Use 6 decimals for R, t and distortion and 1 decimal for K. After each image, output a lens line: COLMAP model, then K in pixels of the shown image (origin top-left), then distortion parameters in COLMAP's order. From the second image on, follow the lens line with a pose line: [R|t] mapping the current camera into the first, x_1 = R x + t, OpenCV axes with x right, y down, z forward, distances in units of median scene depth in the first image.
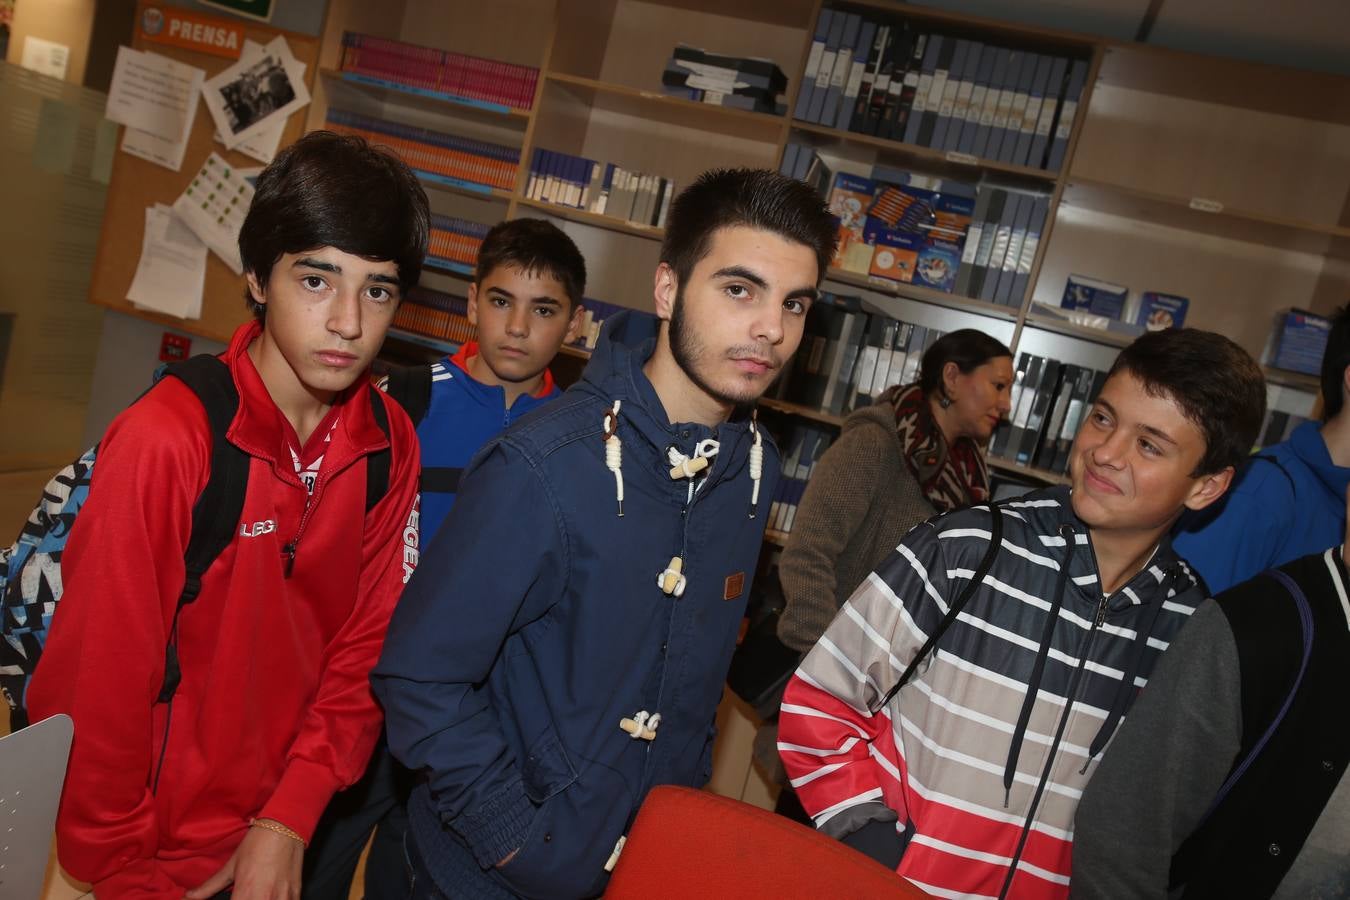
lens RADIAL K [[1177.5, 0, 670.2], [0, 1177.5, 449.2], [0, 0, 1]] dist [0.014270, 0.010088]
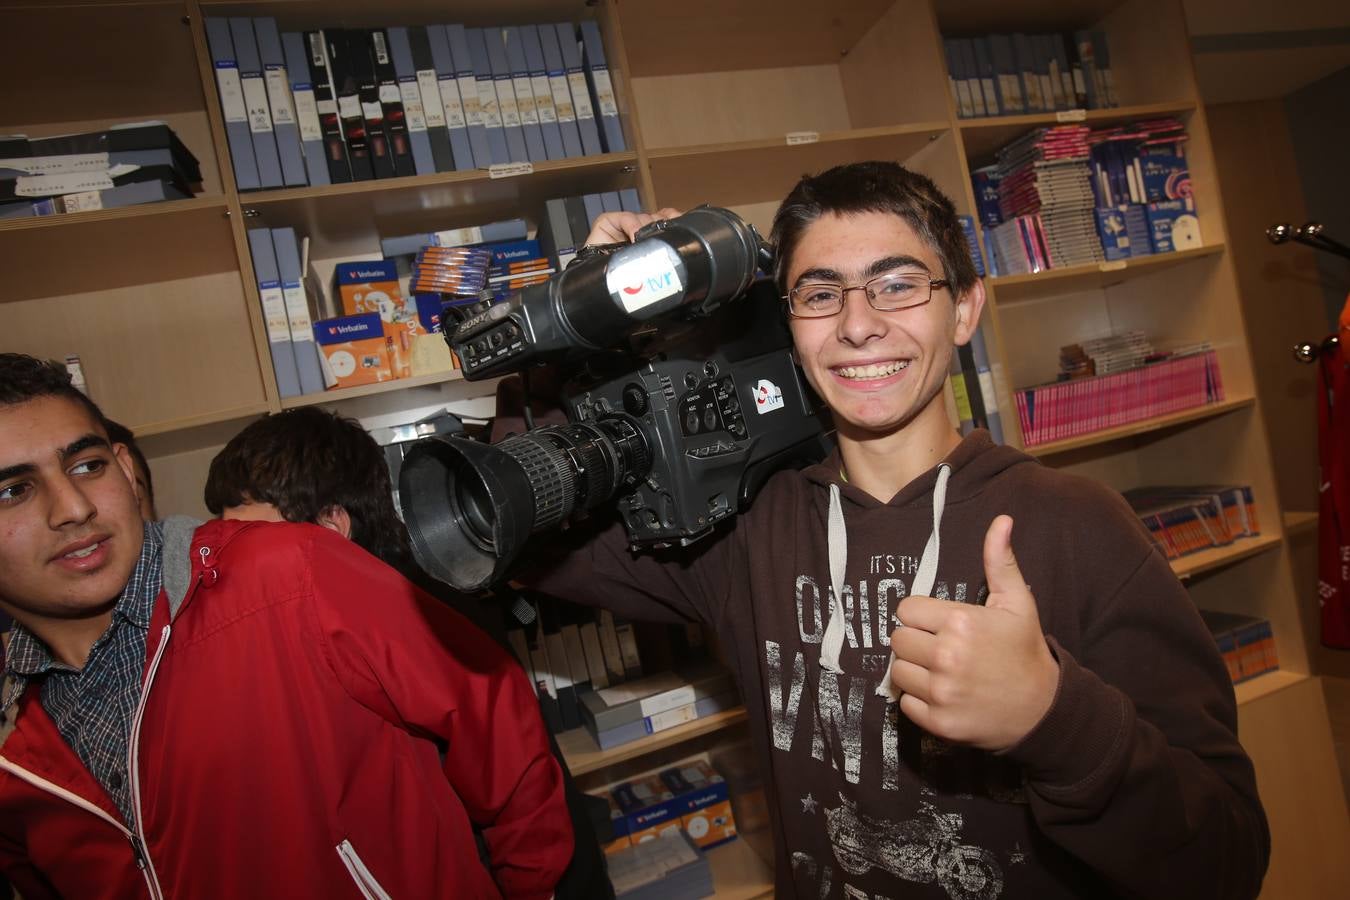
lens RADIAL K [[821.6, 0, 675.0], [0, 821.6, 450.0], [0, 0, 1]] dist [-0.062575, 0.053574]
pose [[0.749544, -0.408848, 0.520603, -0.002316], [0.458094, 0.888095, 0.037906, -0.068606], [-0.477843, 0.210073, 0.852957, 0.554738]]
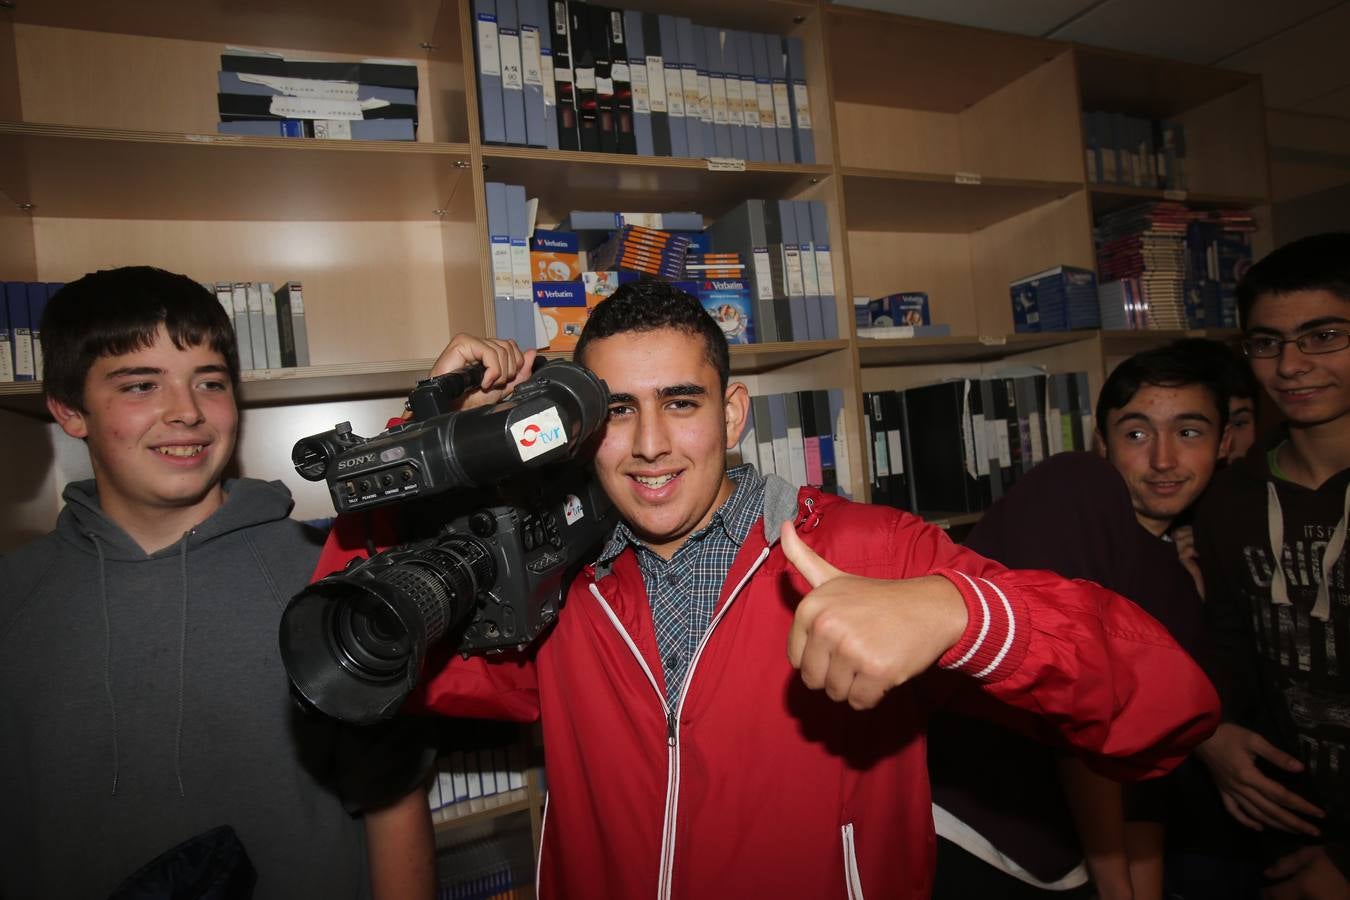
lens RADIAL K [[821.6, 0, 675.0], [0, 821.6, 450.0], [0, 0, 1]] dist [-0.062575, 0.053574]
pose [[0.723295, -0.311753, 0.616161, -0.140216], [0.350015, 0.934687, 0.062041, -0.119896], [-0.595260, 0.170792, 0.785173, 0.632330]]
